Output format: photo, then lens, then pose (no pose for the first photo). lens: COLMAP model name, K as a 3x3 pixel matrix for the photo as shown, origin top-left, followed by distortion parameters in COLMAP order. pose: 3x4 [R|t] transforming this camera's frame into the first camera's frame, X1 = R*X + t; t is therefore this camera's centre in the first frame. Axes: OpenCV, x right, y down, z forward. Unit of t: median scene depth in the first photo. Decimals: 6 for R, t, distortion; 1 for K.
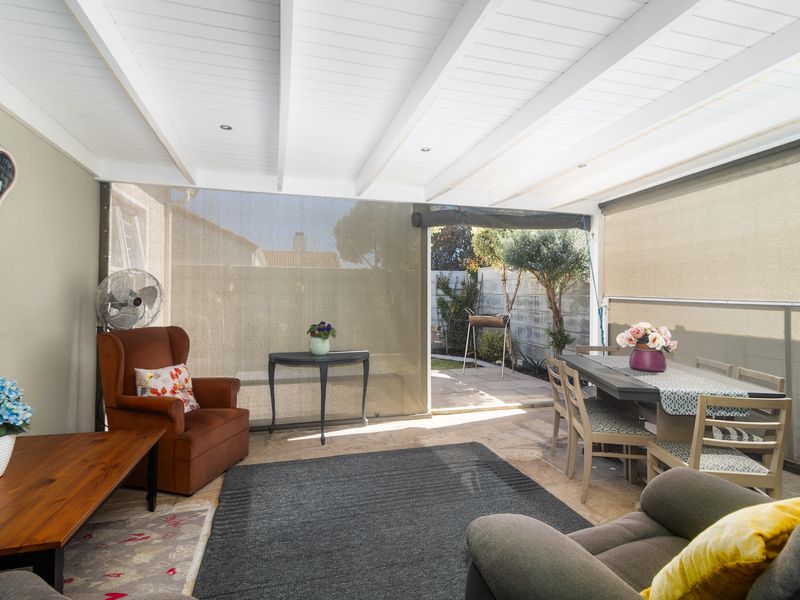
lens RADIAL K [[412.2, 0, 397.5], [0, 412.2, 290.4], [0, 0, 1]] dist [-0.001644, -0.000053]
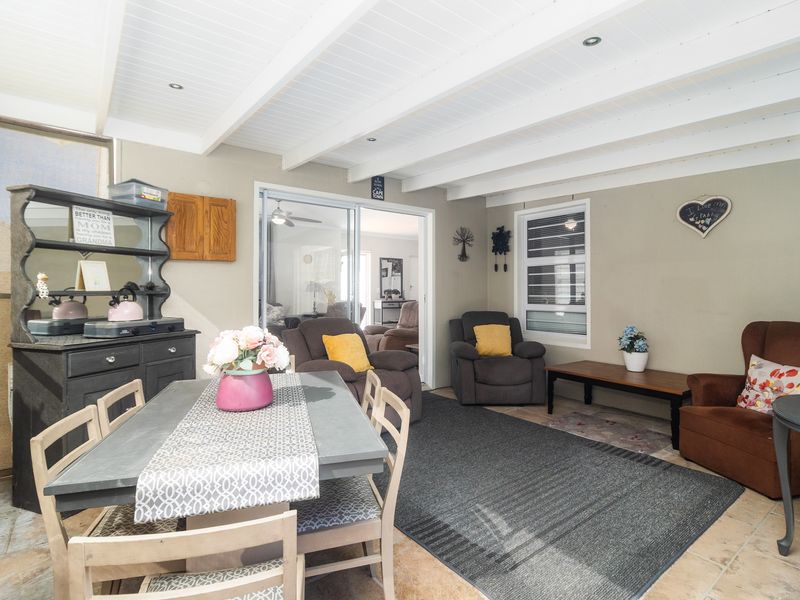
lens RADIAL K [[412.2, 0, 397.5], [0, 412.2, 290.4], [0, 0, 1]] dist [-0.001644, -0.000053]
pose [[-0.932839, -0.002844, -0.360282, 0.662041], [0.001438, 0.999931, -0.011616, 0.033874], [0.360291, -0.011354, -0.932771, 1.755957]]
